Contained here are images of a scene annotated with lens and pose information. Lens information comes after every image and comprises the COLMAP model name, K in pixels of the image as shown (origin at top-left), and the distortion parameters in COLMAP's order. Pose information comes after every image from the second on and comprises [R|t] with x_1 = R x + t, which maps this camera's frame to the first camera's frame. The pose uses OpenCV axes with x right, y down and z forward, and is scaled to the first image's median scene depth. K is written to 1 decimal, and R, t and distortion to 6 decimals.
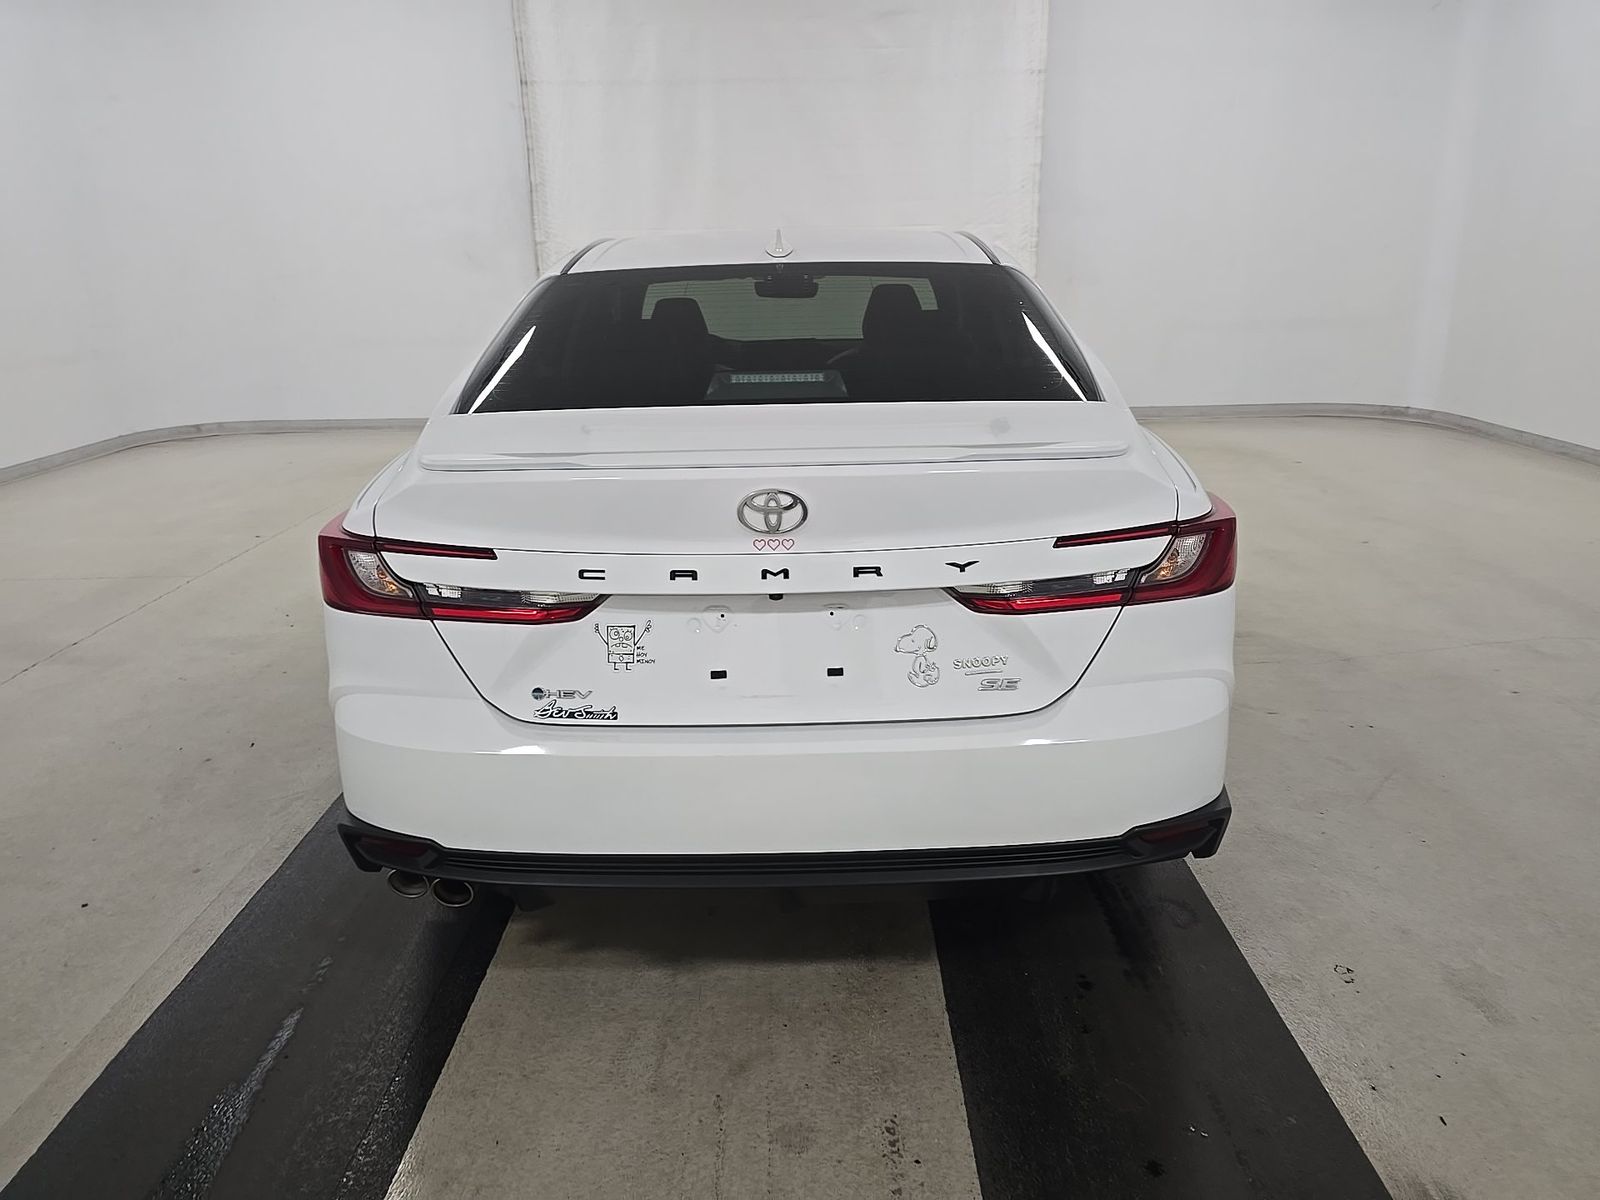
lens RADIAL K [[1066.7, 0, 800.0], [0, 1066.7, 600.0], [0, 0, 1]] dist [0.034756, -0.027768]
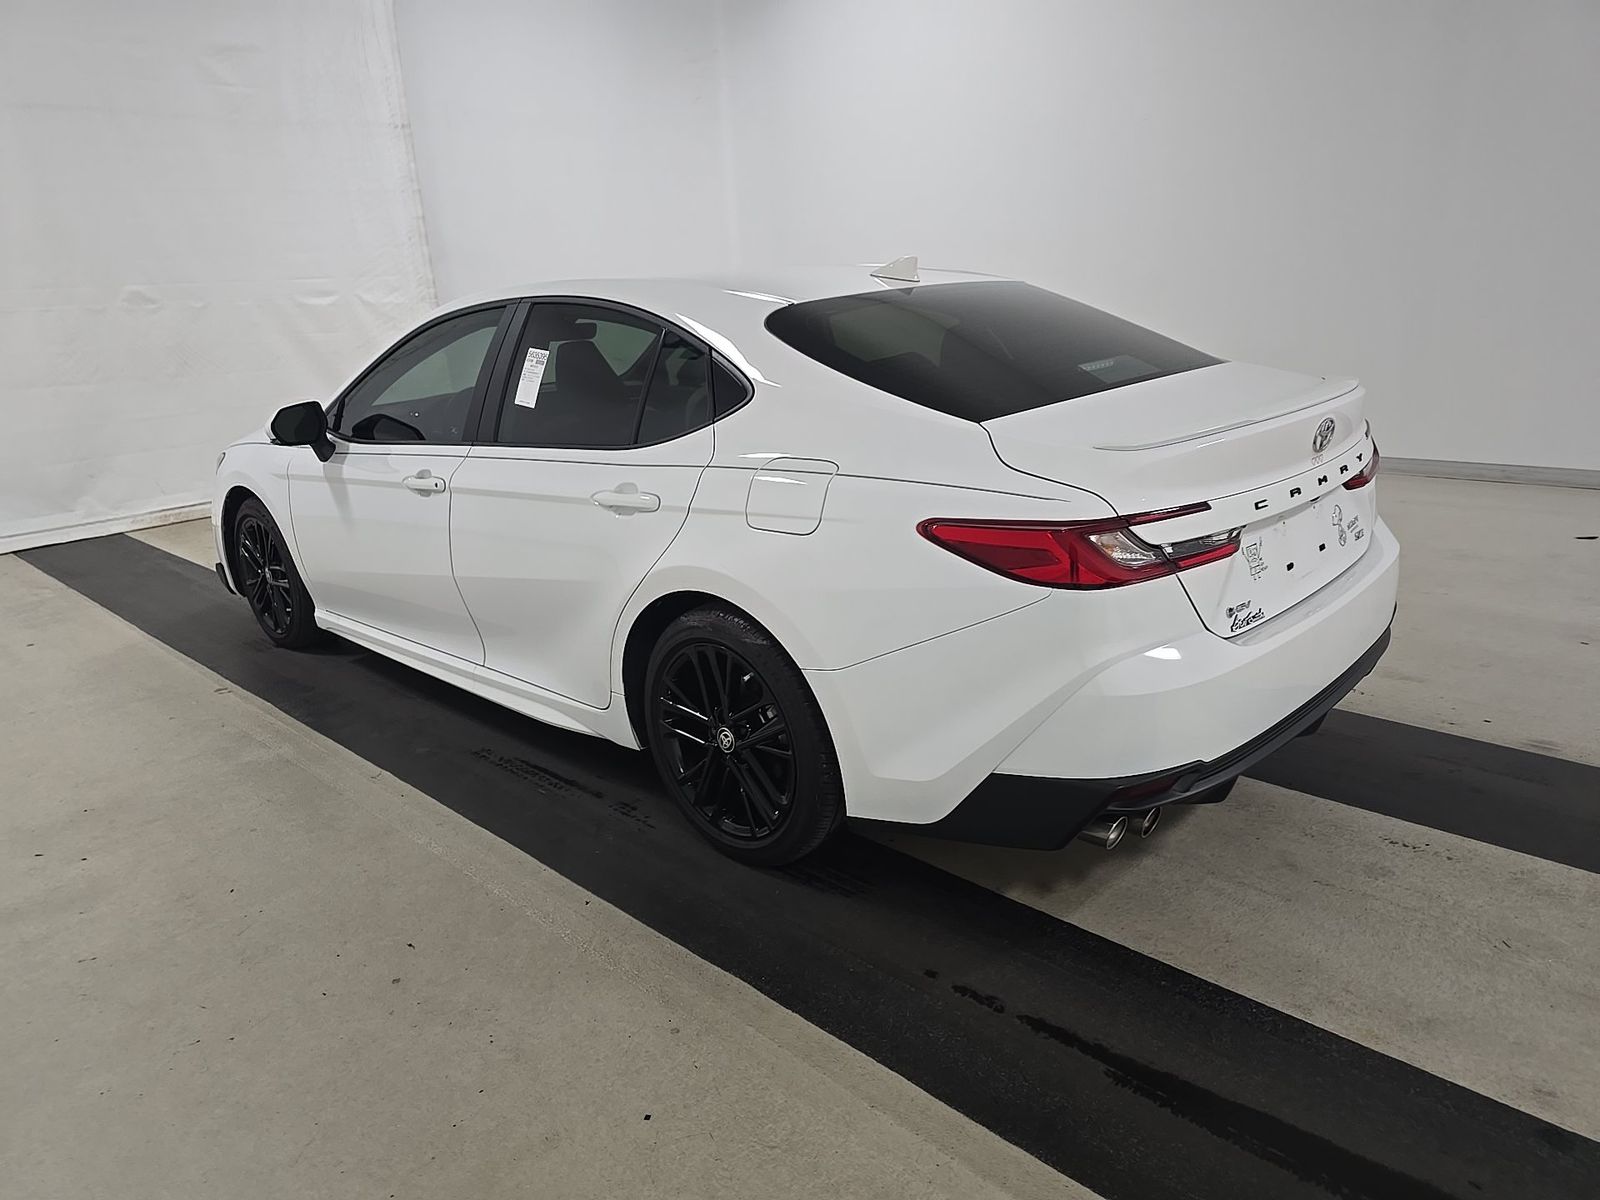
lens RADIAL K [[1063.0, 0, 800.0], [0, 1063.0, 600.0], [0, 0, 1]] dist [0.006784, -0.000904]
pose [[0.694956, -0.226983, 0.682287, -1.161193], [0.259990, 0.963993, 0.055883, -0.101382], [-0.670404, 0.138551, 0.728946, 0.354959]]
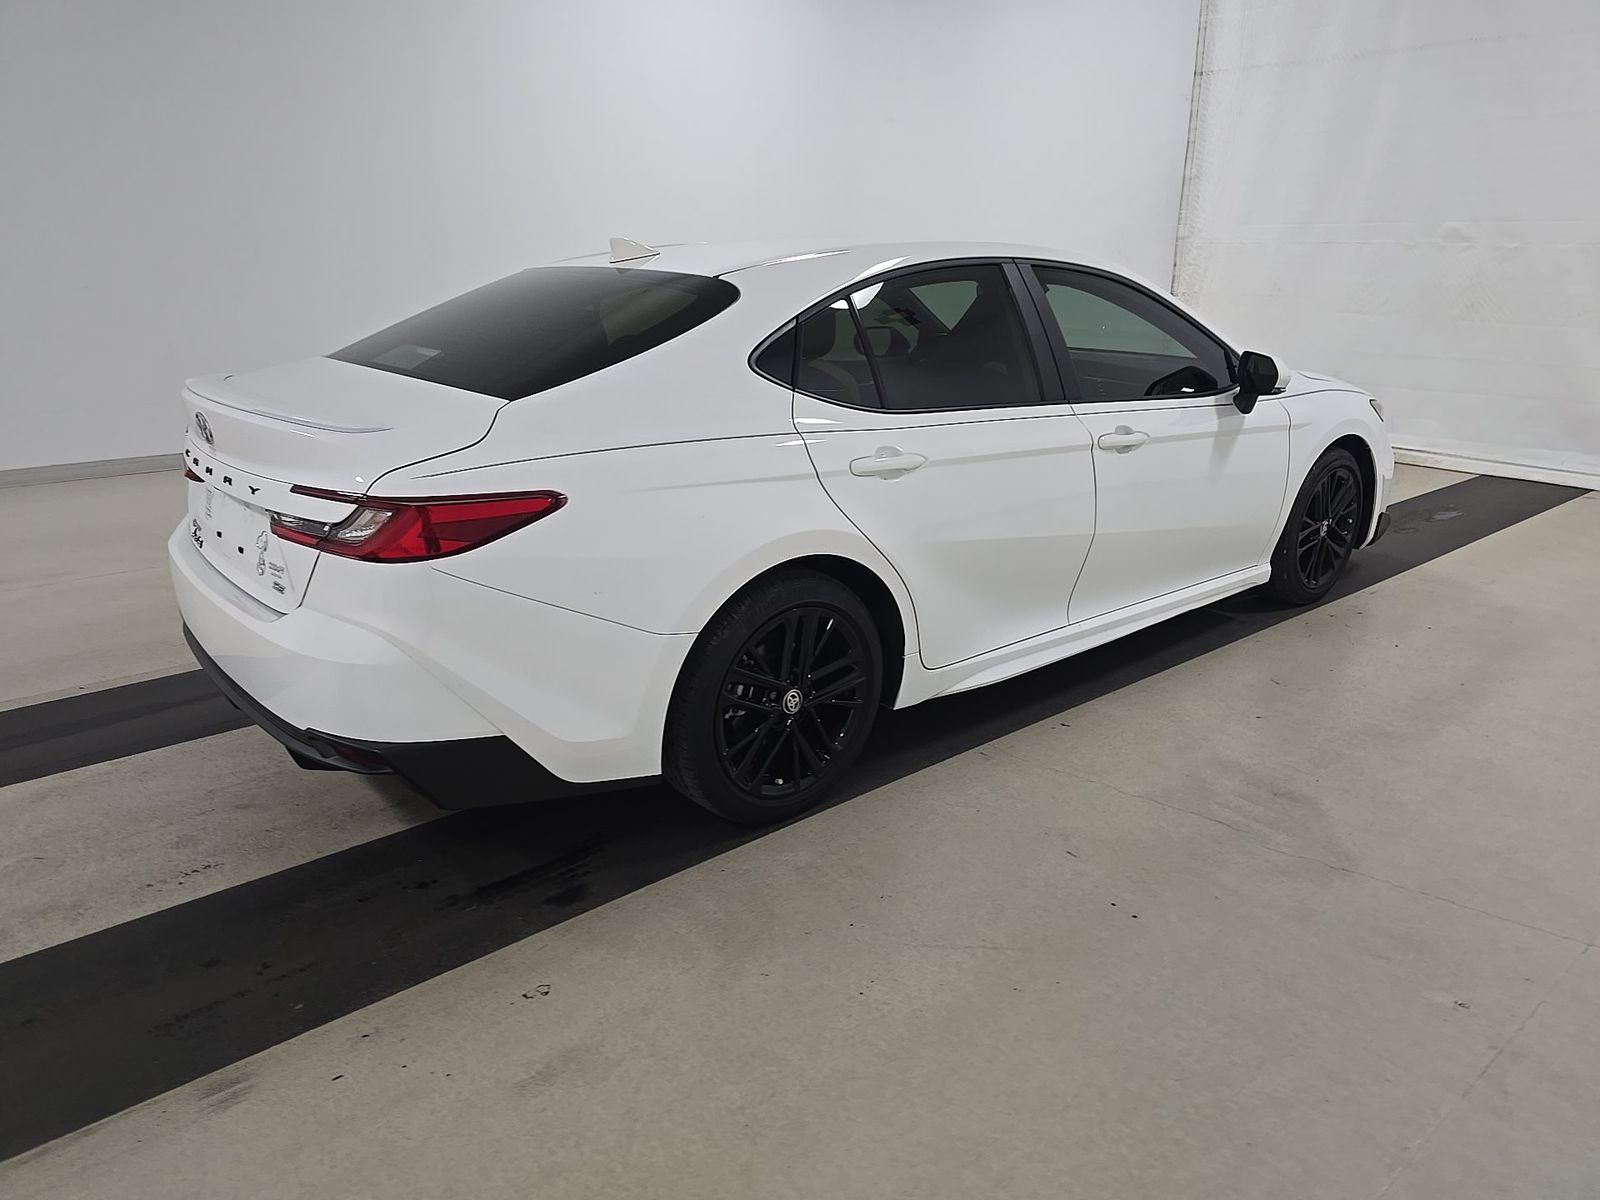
lens RADIAL K [[1066.7, 0, 800.0], [0, 1066.7, 600.0], [0, 0, 1]] dist [0.034756, -0.027768]
pose [[0.649054, 0.256217, -0.716297, 1.275517], [-0.248533, 0.961328, 0.118661, -0.183249], [0.718999, 0.101006, 0.687632, 0.444891]]
